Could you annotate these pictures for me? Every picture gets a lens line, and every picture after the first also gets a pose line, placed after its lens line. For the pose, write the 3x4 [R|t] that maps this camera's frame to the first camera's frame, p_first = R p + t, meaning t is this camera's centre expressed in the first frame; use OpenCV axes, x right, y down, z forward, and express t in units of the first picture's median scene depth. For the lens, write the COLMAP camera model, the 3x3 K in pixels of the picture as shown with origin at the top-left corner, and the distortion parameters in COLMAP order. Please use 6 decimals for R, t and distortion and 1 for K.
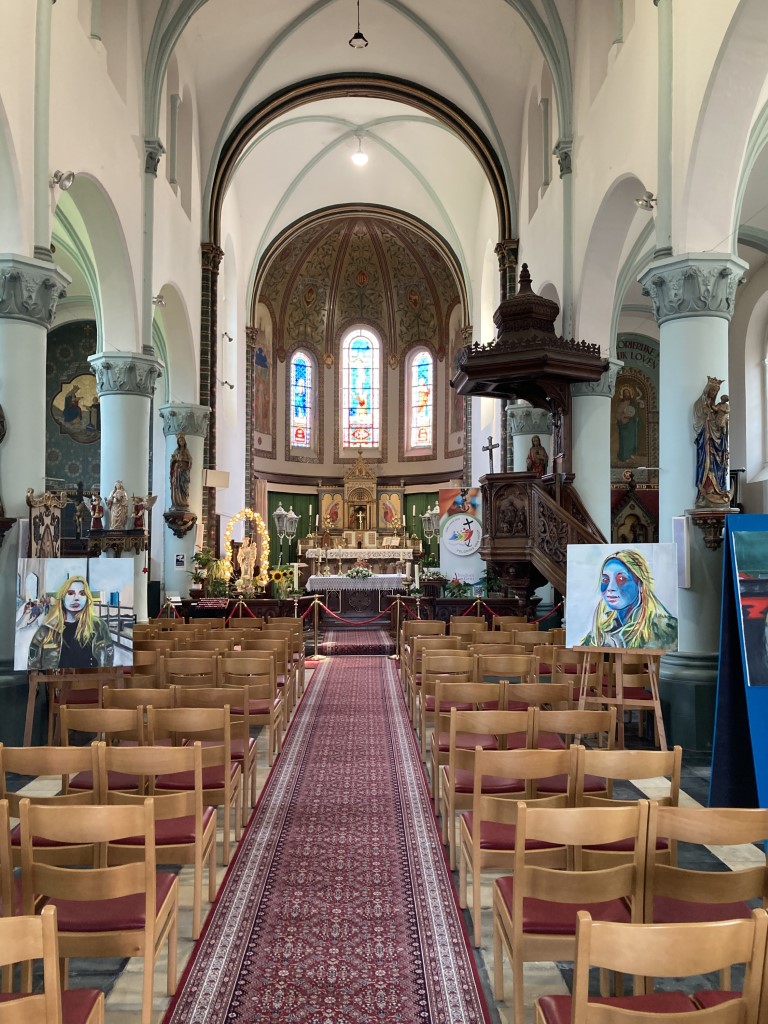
lens RADIAL K [[829.5, 0, 384.0], [0, 829.5, 512.0], [0, 0, 1]] dist [0.032411, -0.003565]
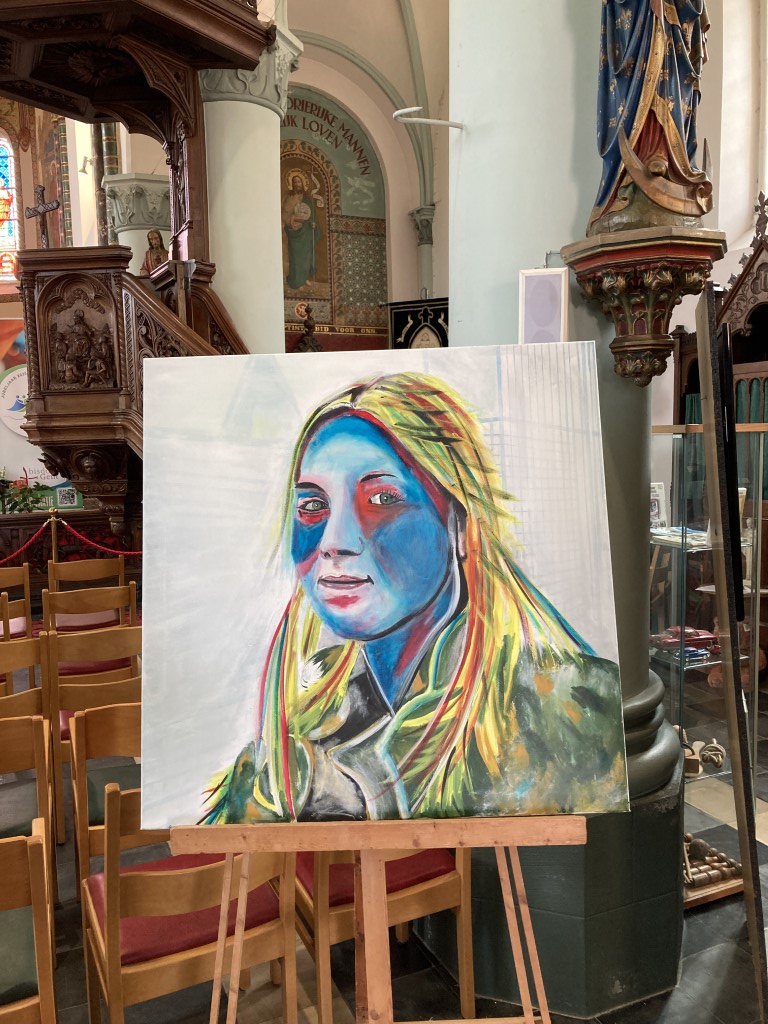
lens RADIAL K [[829.5, 0, 384.0], [0, 829.5, 512.0], [0, 0, 1]] dist [0.032411, -0.003565]
pose [[0.920767, -0.057472, 0.385857, 0.086275], [0.003345, 0.990216, 0.139505, 0.022403], [-0.390099, -0.127161, 0.911950, 0.343658]]
